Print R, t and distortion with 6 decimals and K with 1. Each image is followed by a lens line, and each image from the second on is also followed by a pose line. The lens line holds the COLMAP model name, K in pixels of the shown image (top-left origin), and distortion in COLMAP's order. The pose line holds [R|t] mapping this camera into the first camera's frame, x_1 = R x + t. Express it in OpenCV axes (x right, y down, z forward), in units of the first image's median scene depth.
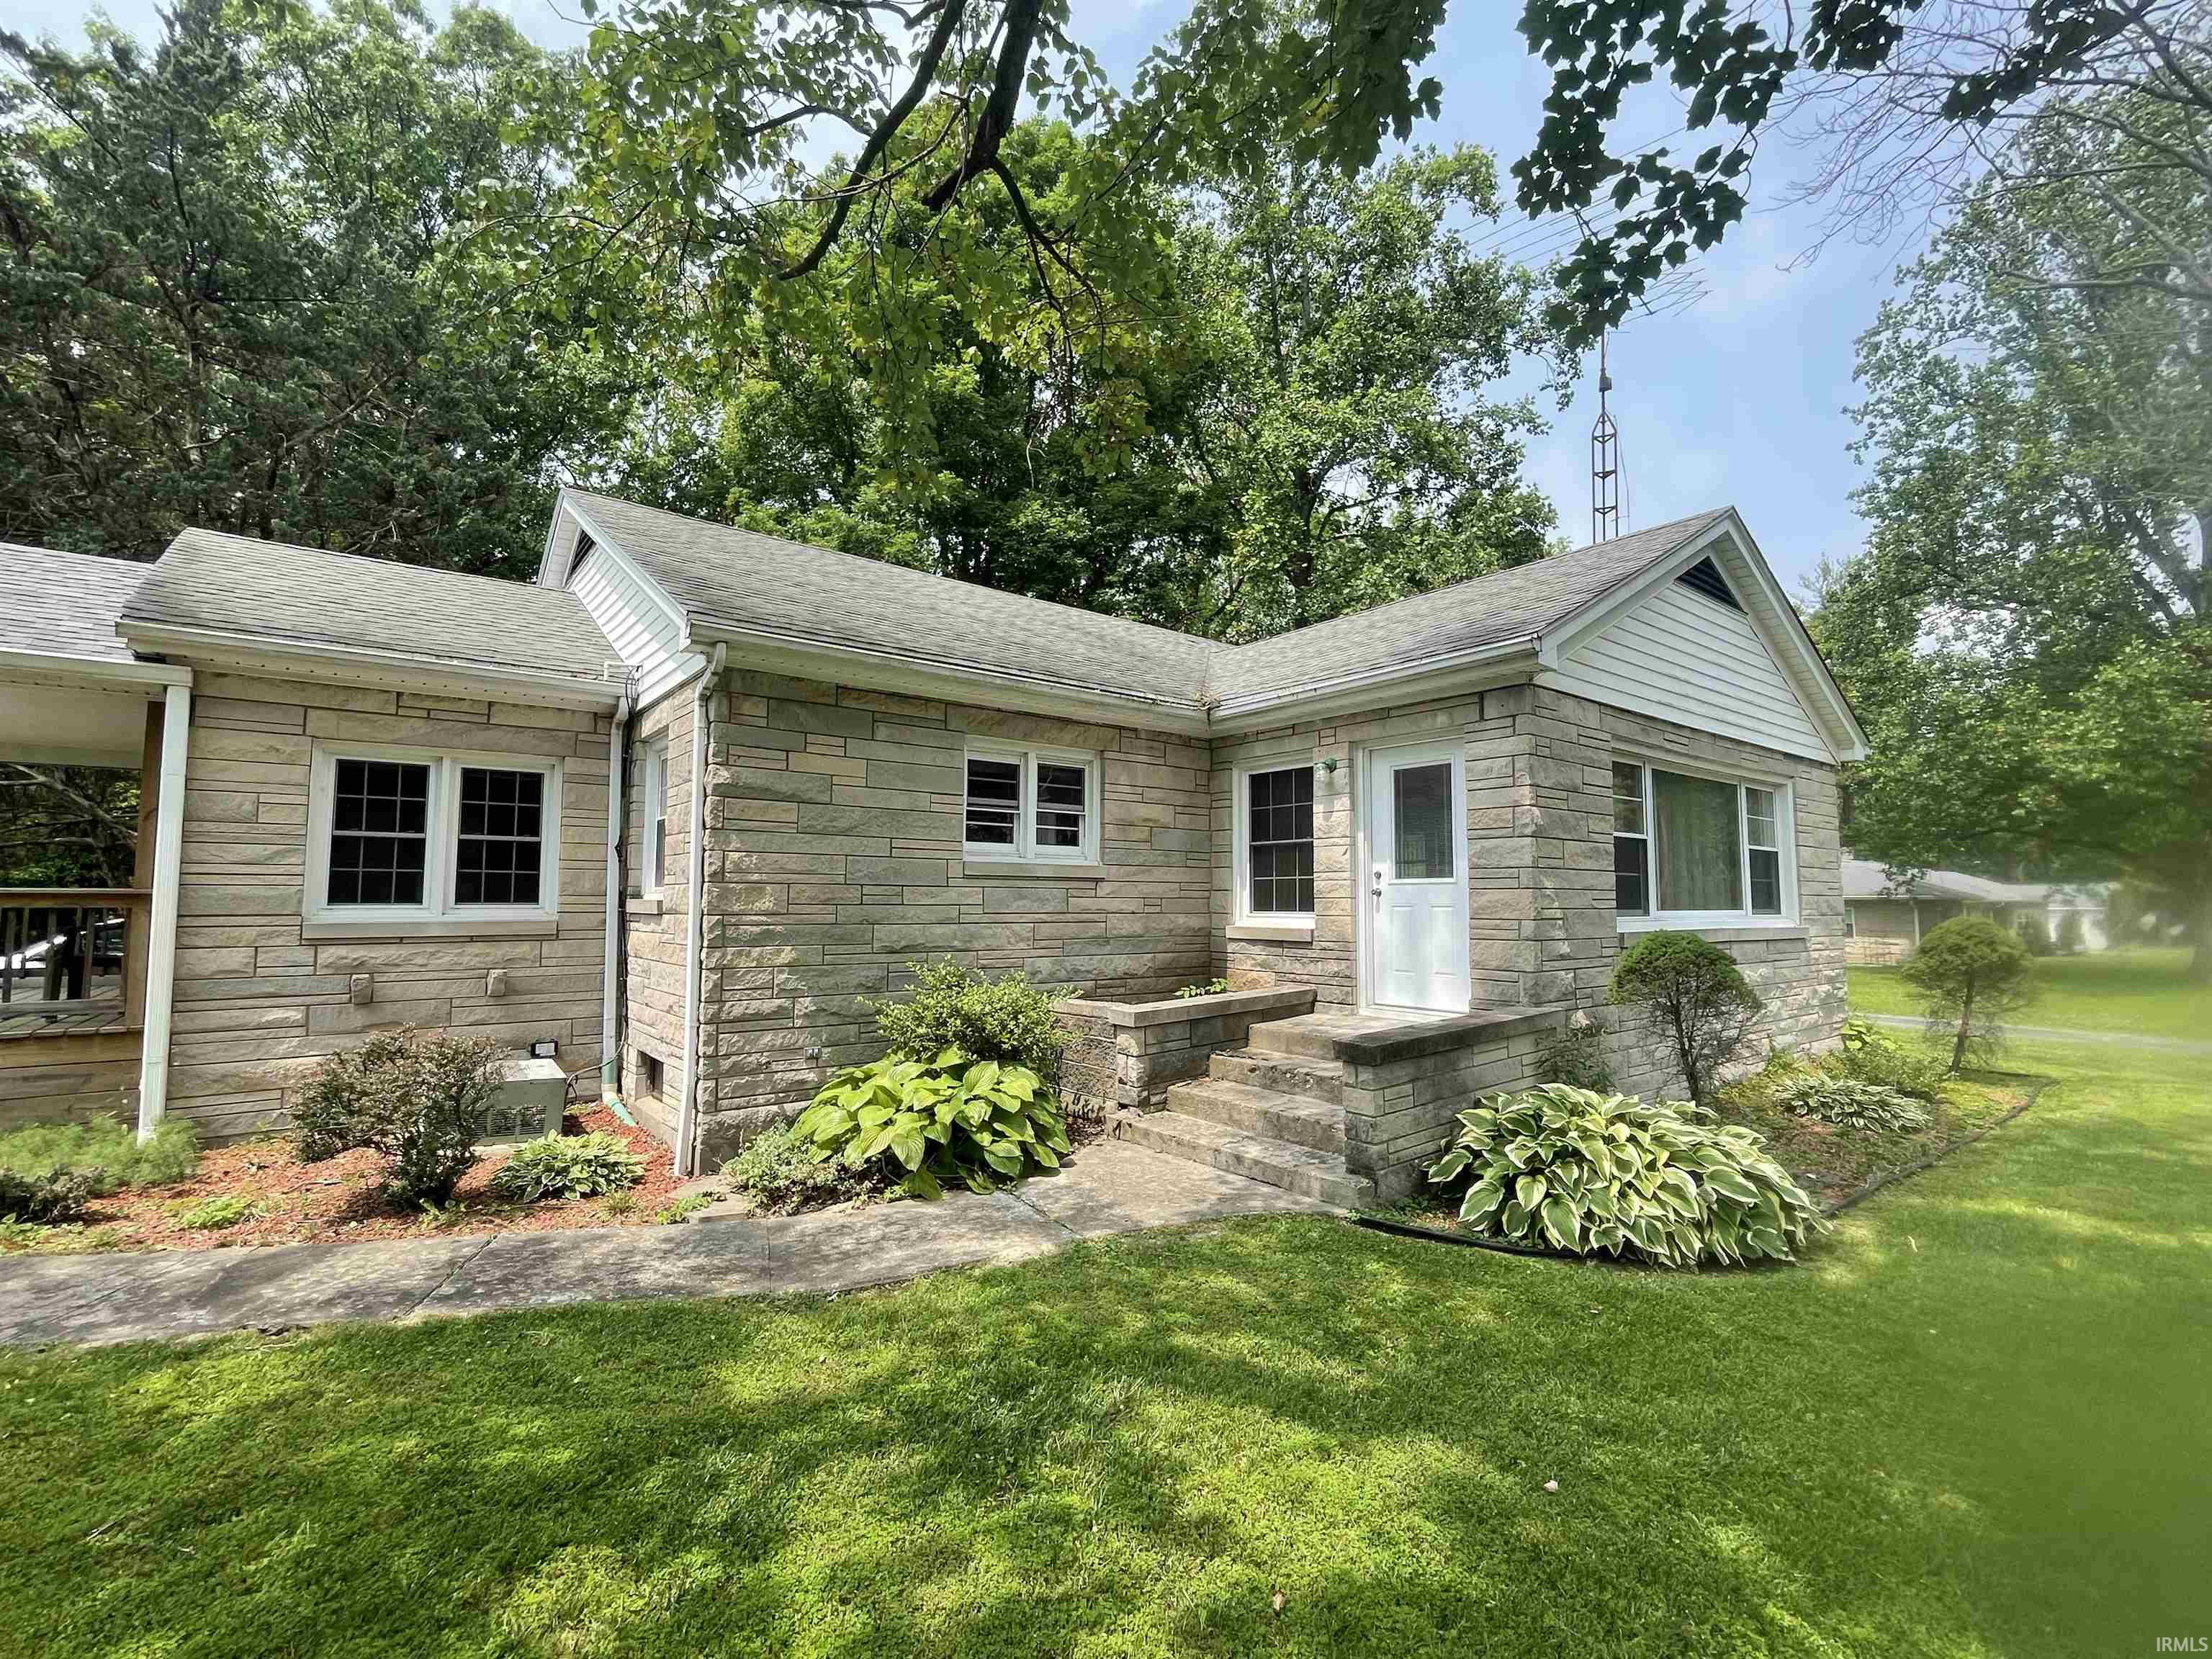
lens RADIAL K [[985.2, 0, 1105.3], [0, 985.2, 827.6], [0, 0, 1]] dist [0.000302, 0.000088]
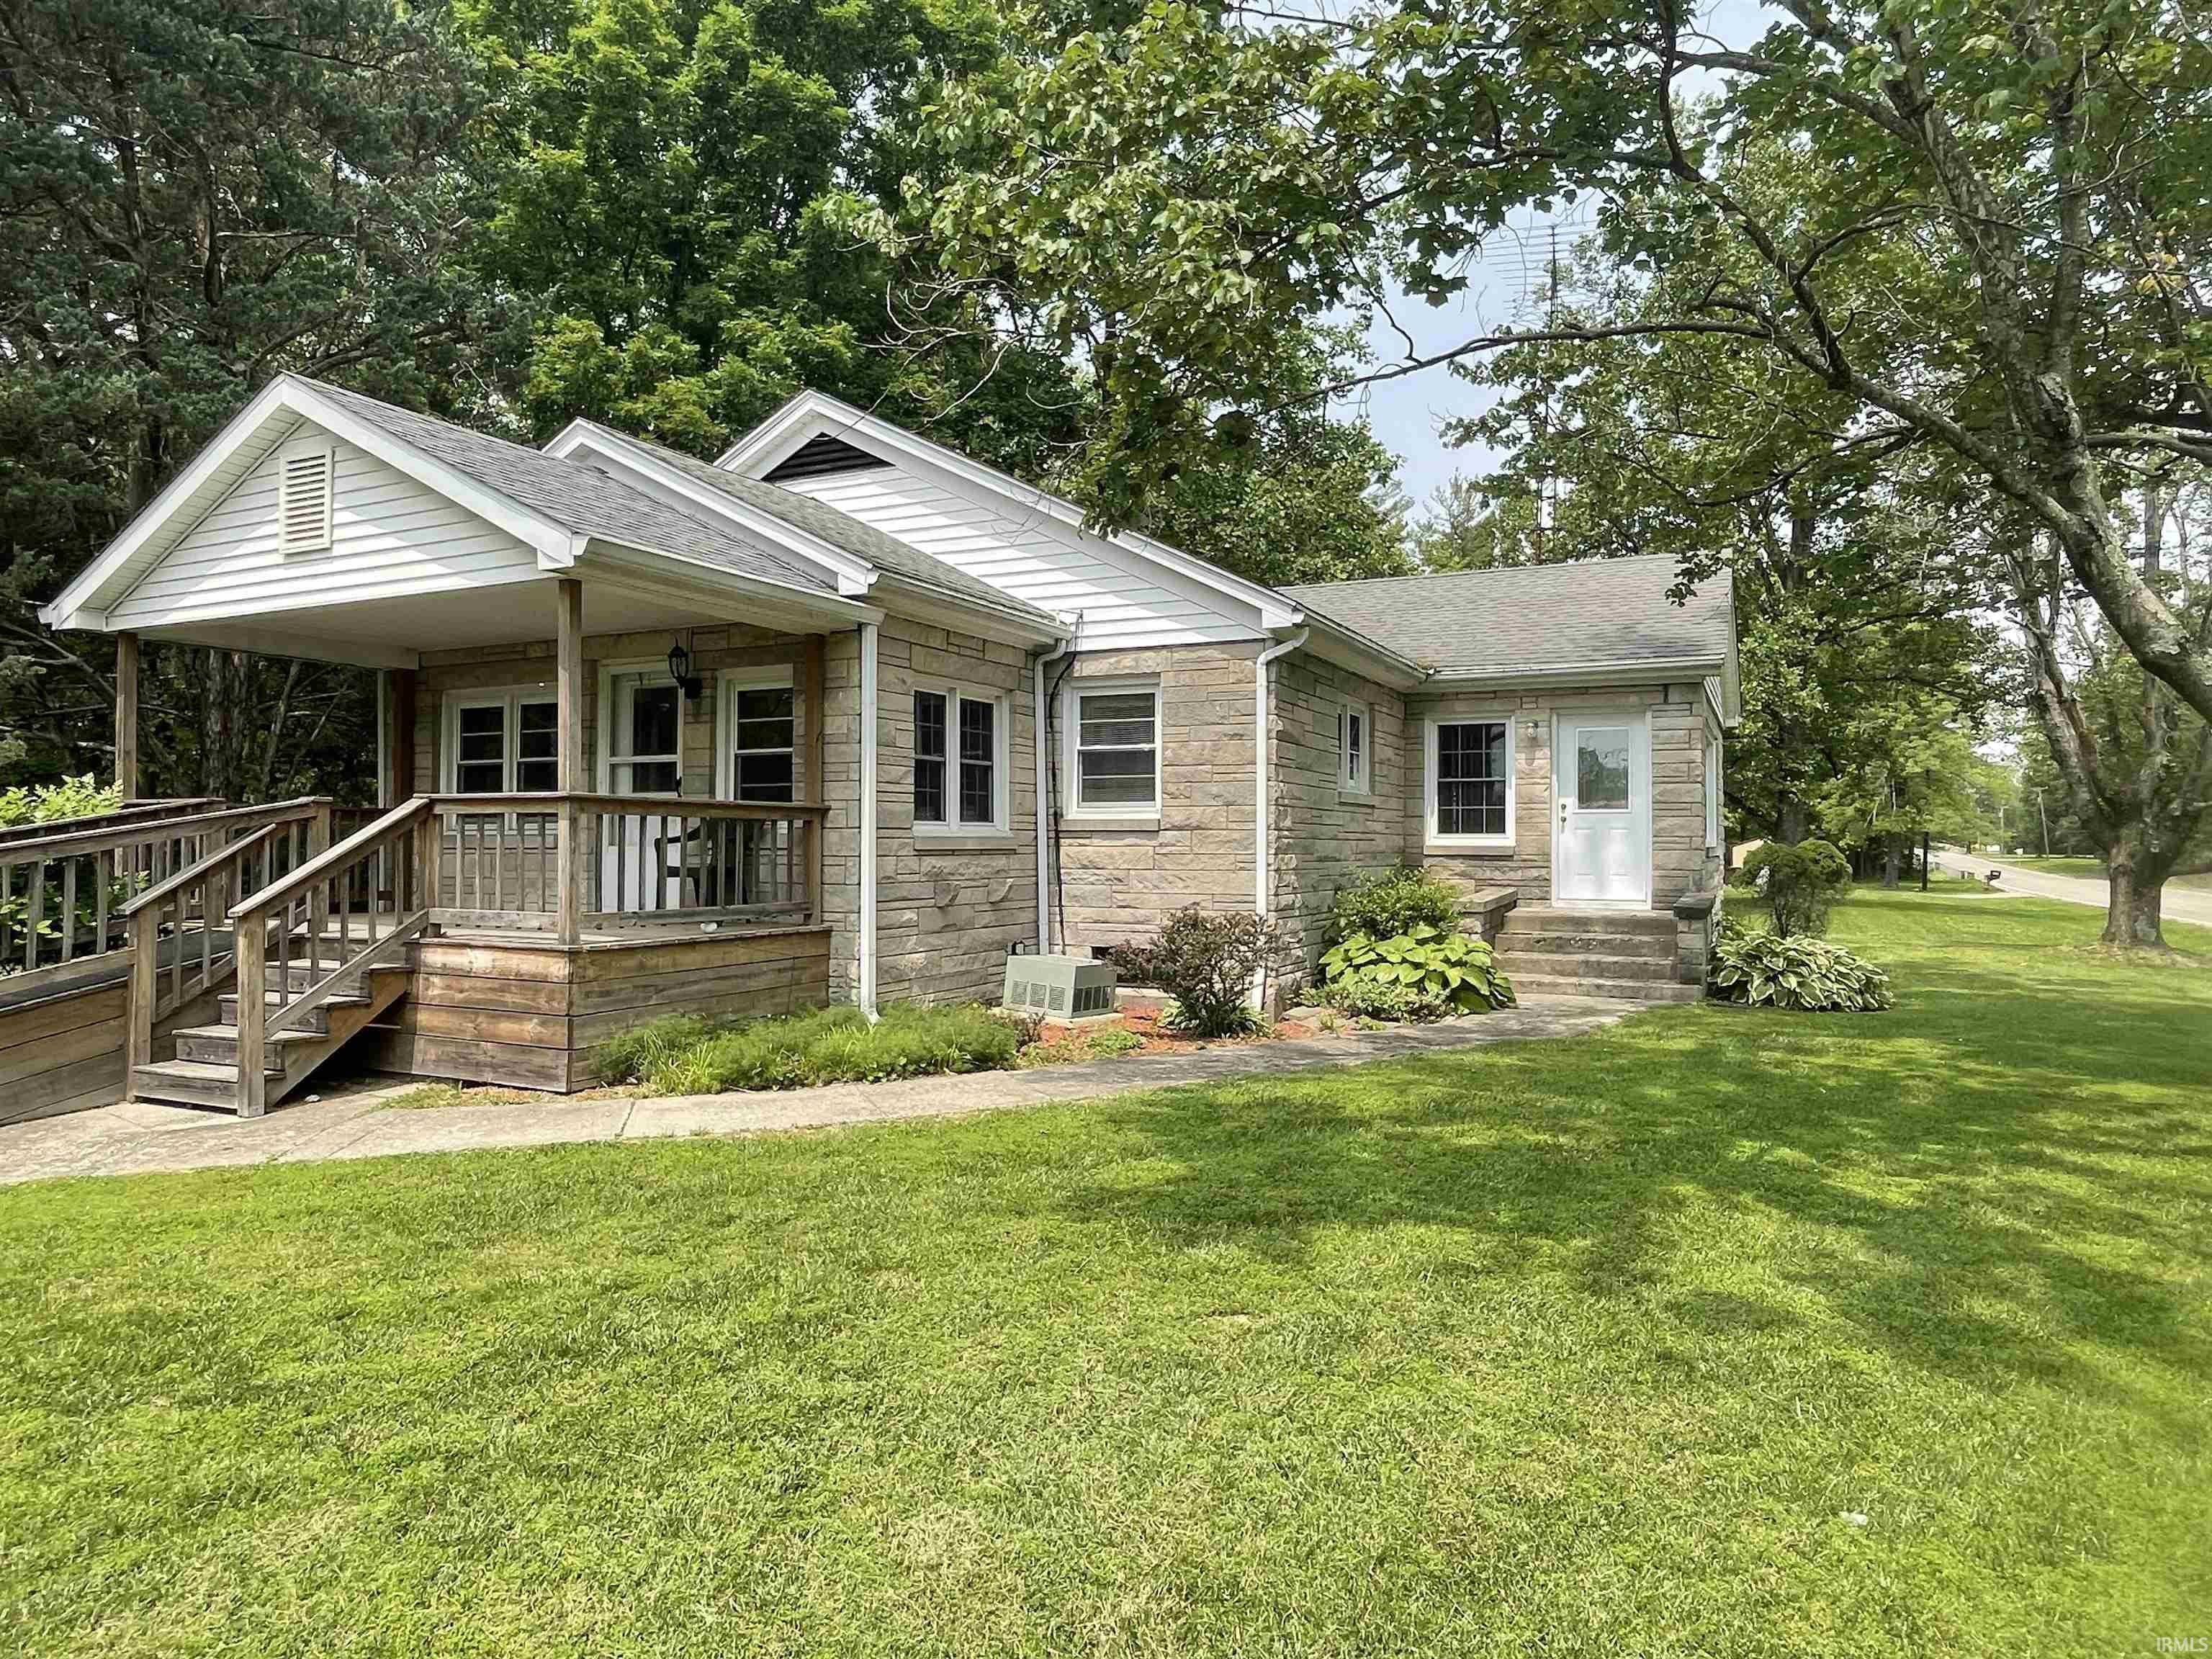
lens RADIAL K [[1353.7, 0, 1108.5], [0, 1353.7, 833.1], [0, 0, 1]] dist [0.004206, 0.000884]
pose [[0.901739, 0.005352, 0.432247, -1.105989], [-0.035225, 0.997508, 0.061134, -0.007866], [-0.430843, -0.070353, 0.899681, -0.429027]]
